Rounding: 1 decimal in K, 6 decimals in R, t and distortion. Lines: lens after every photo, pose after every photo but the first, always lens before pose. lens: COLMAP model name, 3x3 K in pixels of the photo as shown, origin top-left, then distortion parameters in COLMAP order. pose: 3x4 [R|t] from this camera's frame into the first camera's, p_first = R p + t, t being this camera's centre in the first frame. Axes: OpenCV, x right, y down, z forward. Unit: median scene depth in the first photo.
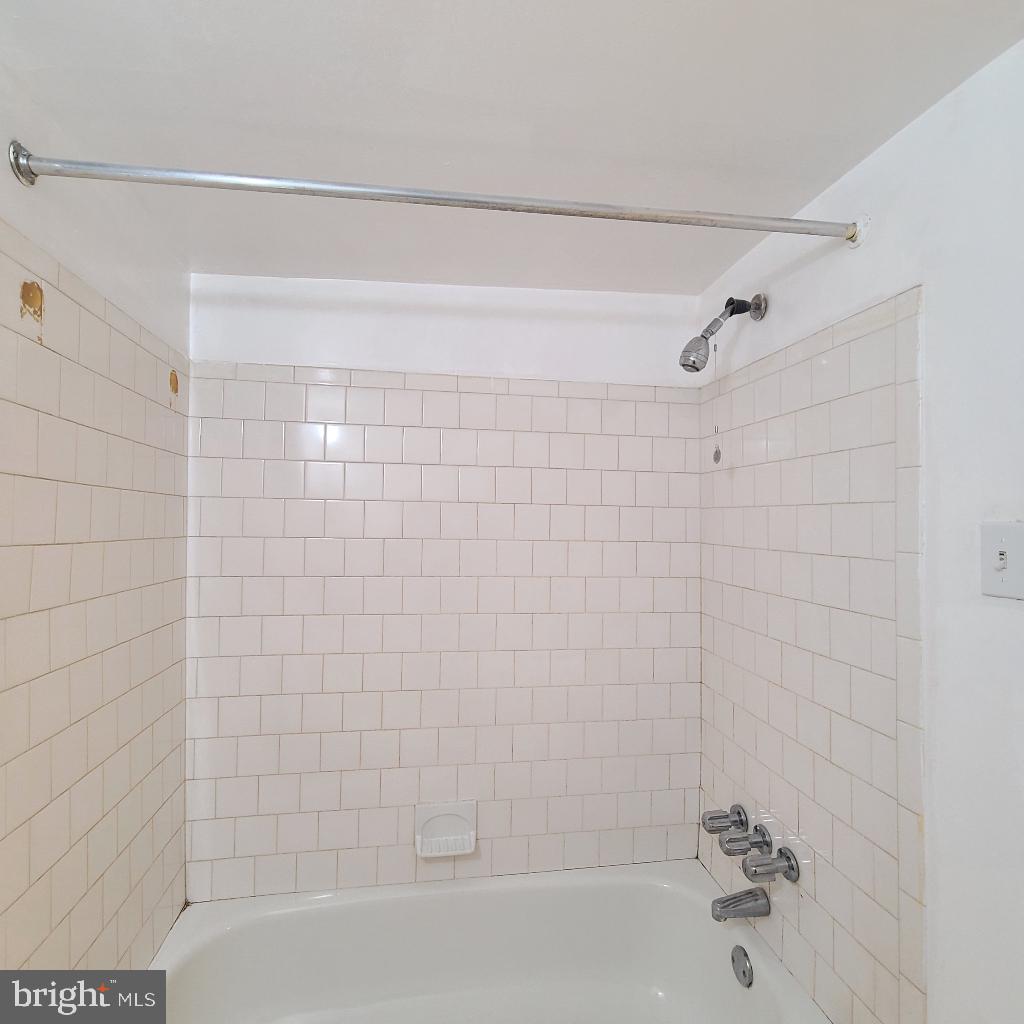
lens RADIAL K [[550.0, 0, 509.6], [0, 550.0, 513.0], [0, 0, 1]] dist [0.002806, -0.004724]
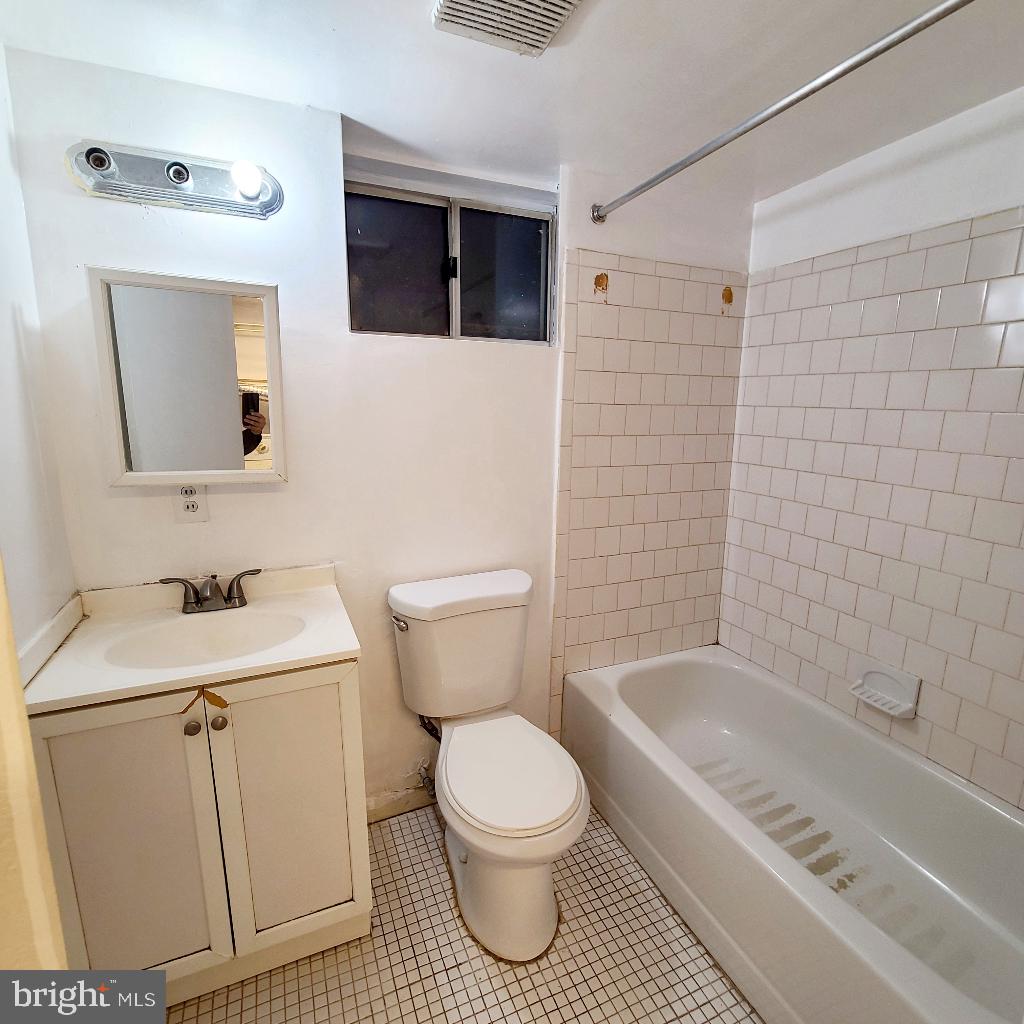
lens RADIAL K [[550.0, 0, 515.2], [0, 550.0, 512.7], [0, 0, 1]] dist [0.002806, -0.004724]
pose [[0.251899, 0.187194, -0.949476, 0.677287], [0.009924, 0.980563, 0.195956, 0.029704], [0.967703, -0.058784, 0.245145, 0.072395]]
